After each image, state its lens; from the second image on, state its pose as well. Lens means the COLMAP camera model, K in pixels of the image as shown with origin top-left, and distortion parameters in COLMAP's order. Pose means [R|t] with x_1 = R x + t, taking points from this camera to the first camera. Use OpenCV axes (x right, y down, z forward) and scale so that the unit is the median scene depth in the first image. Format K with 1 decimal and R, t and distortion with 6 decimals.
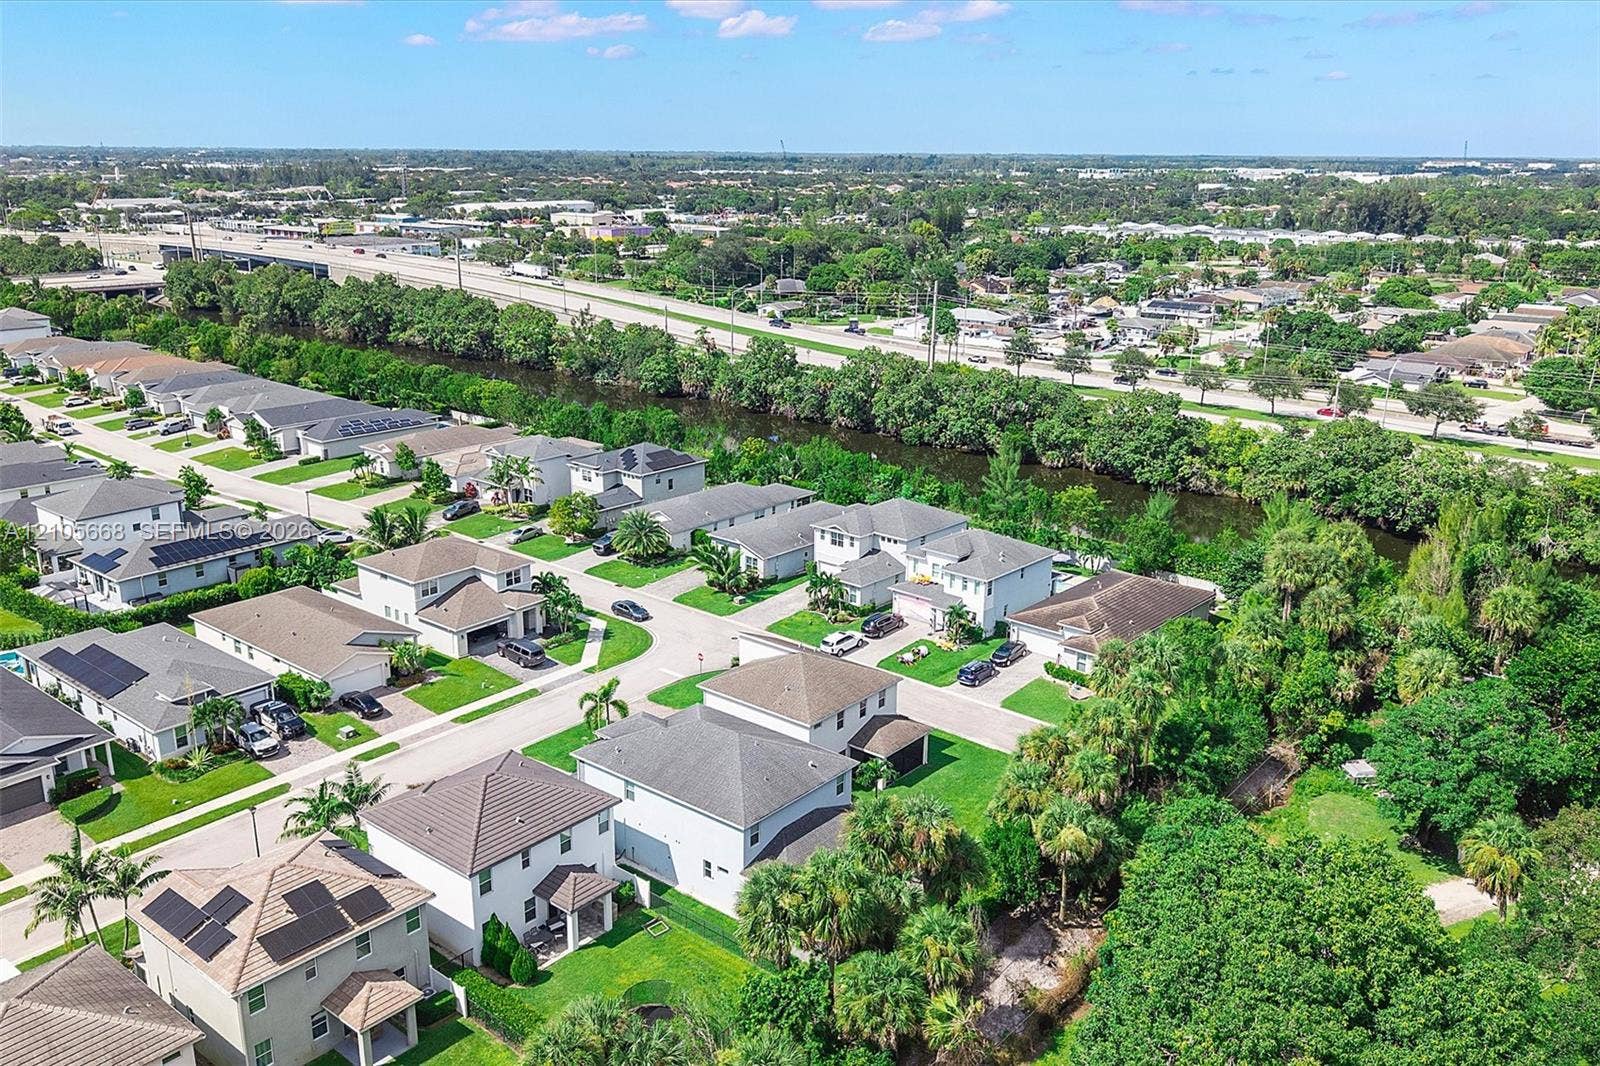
lens RADIAL K [[1264.4, 0, 798.5], [0, 1264.4, 534.7], [0, 0, 1]] dist [0.067117, -0.088881]
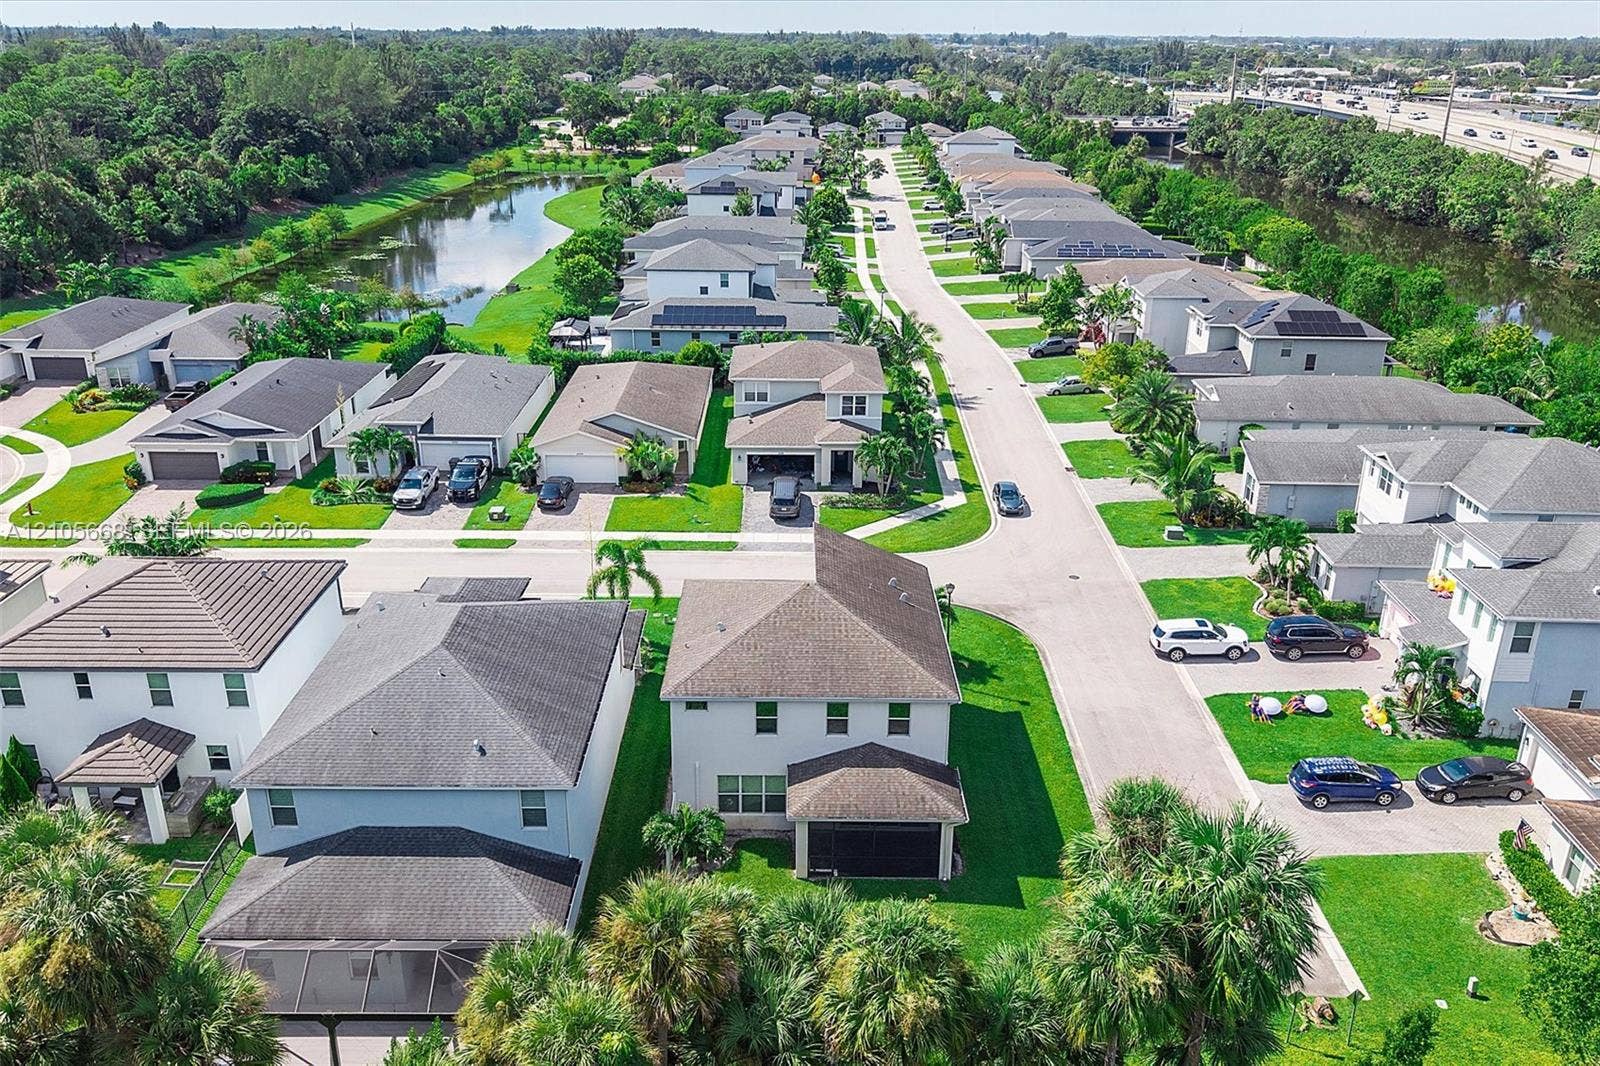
lens RADIAL K [[1264.4, 0, 795.0], [0, 1264.4, 536.5], [0, 0, 1]] dist [0.067117, -0.088881]
pose [[0.644034, 0.281374, -0.711371, 0.291121], [-0.223878, 0.958513, 0.176441, -0.014259], [0.731505, 0.045626, 0.680308, 0.486934]]
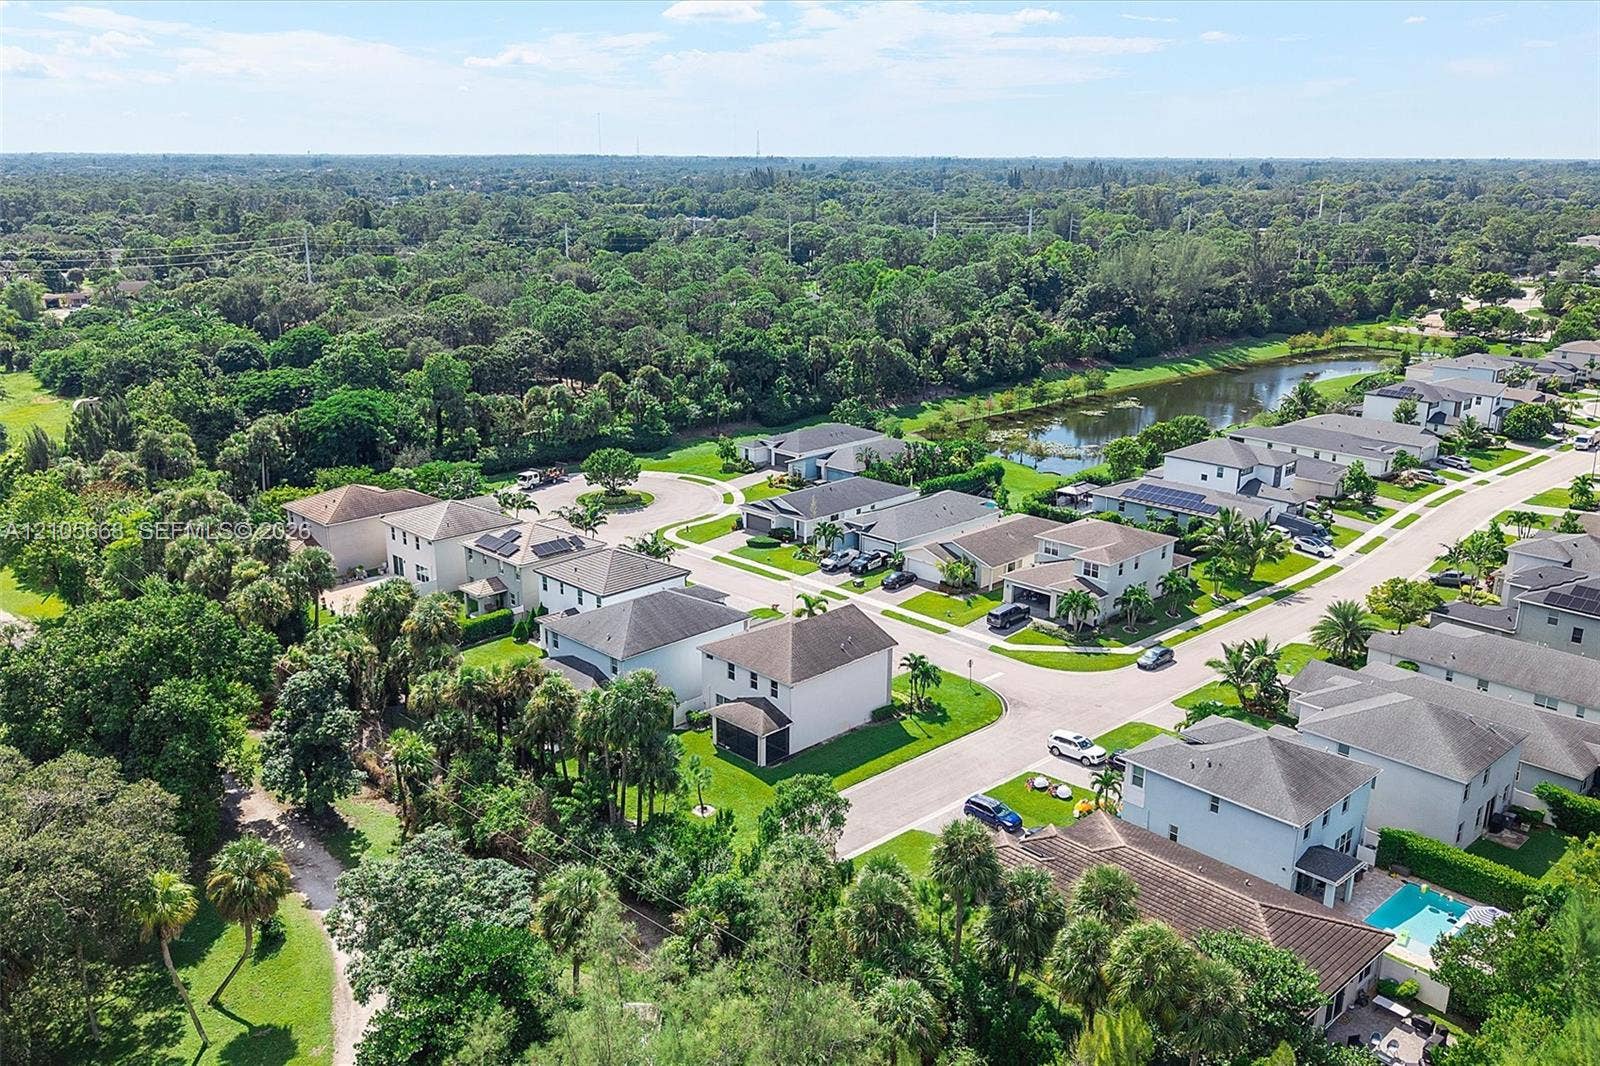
lens RADIAL K [[1264.4, 0, 793.3], [0, 1264.4, 537.6], [0, 0, 1]] dist [0.067117, -0.088881]
pose [[-0.089388, 0.279406, -0.956003, 0.793997], [-0.288635, 0.911391, 0.293355, -0.227505], [0.953257, 0.302158, -0.000821, 0.760332]]
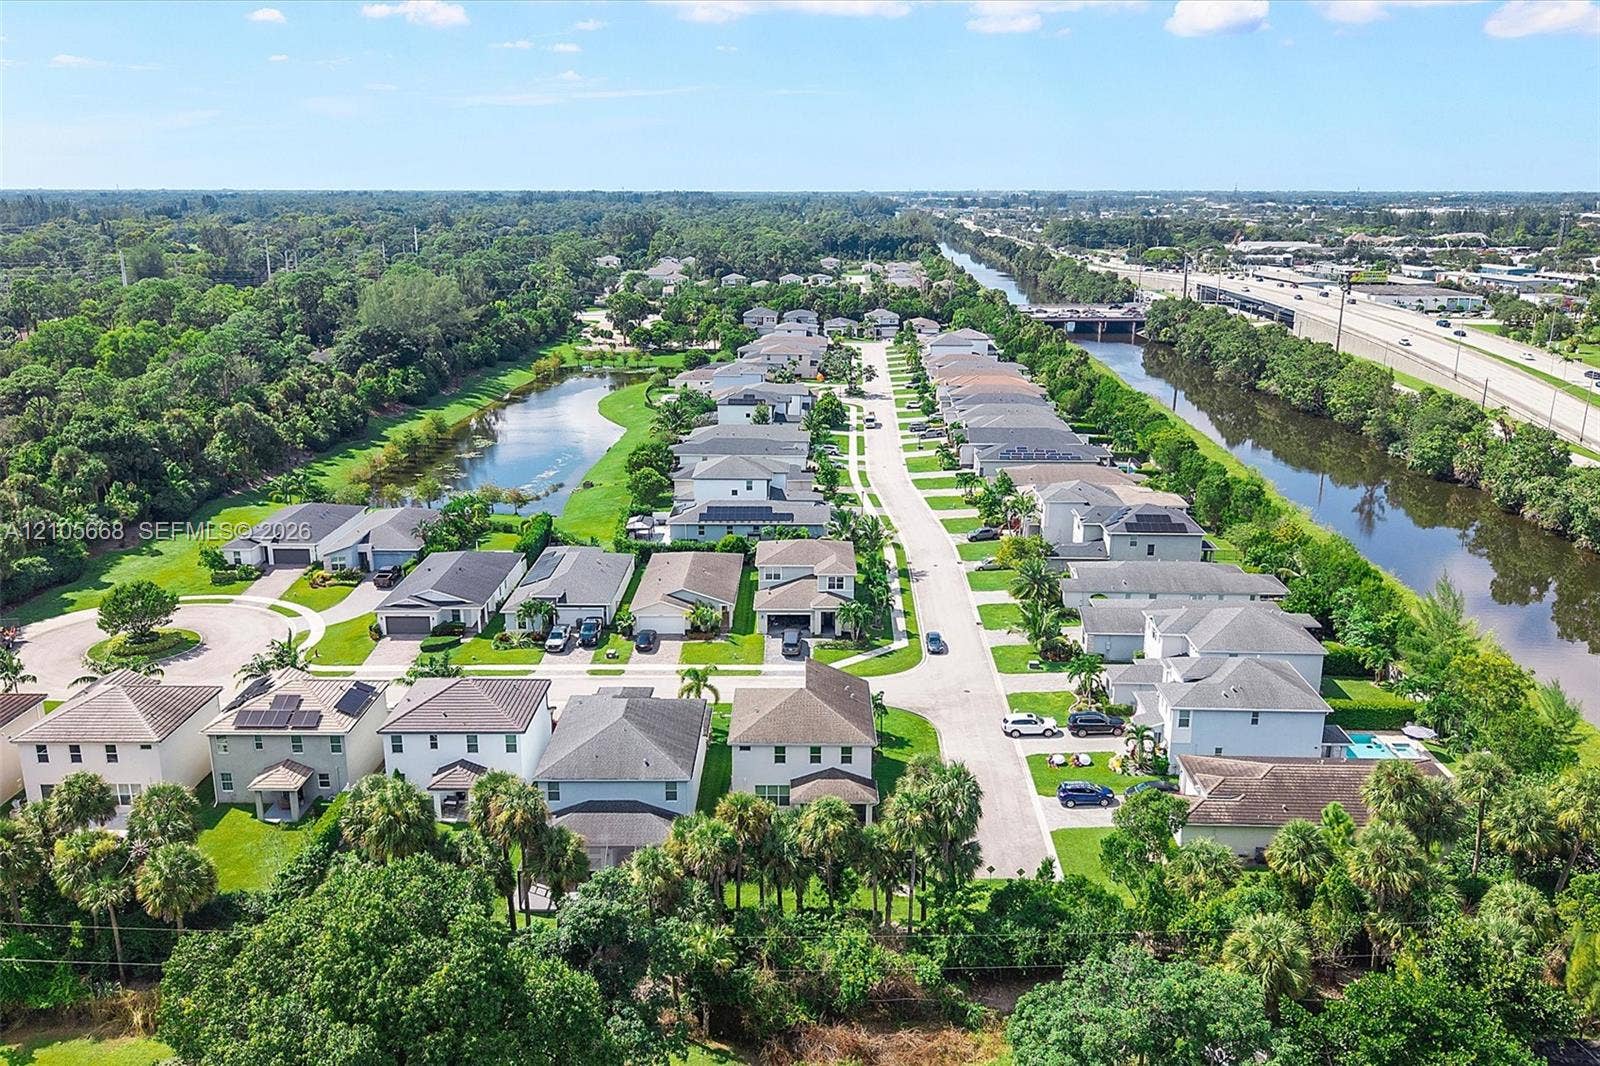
lens RADIAL K [[1264.4, 0, 801.2], [0, 1264.4, 538.5], [0, 0, 1]] dist [0.067117, -0.088881]
pose [[0.641018, 0.197897, -0.741574, 0.582448], [-0.219550, 0.973094, 0.069900, -0.076612], [0.735455, 0.118006, 0.667219, 0.223476]]
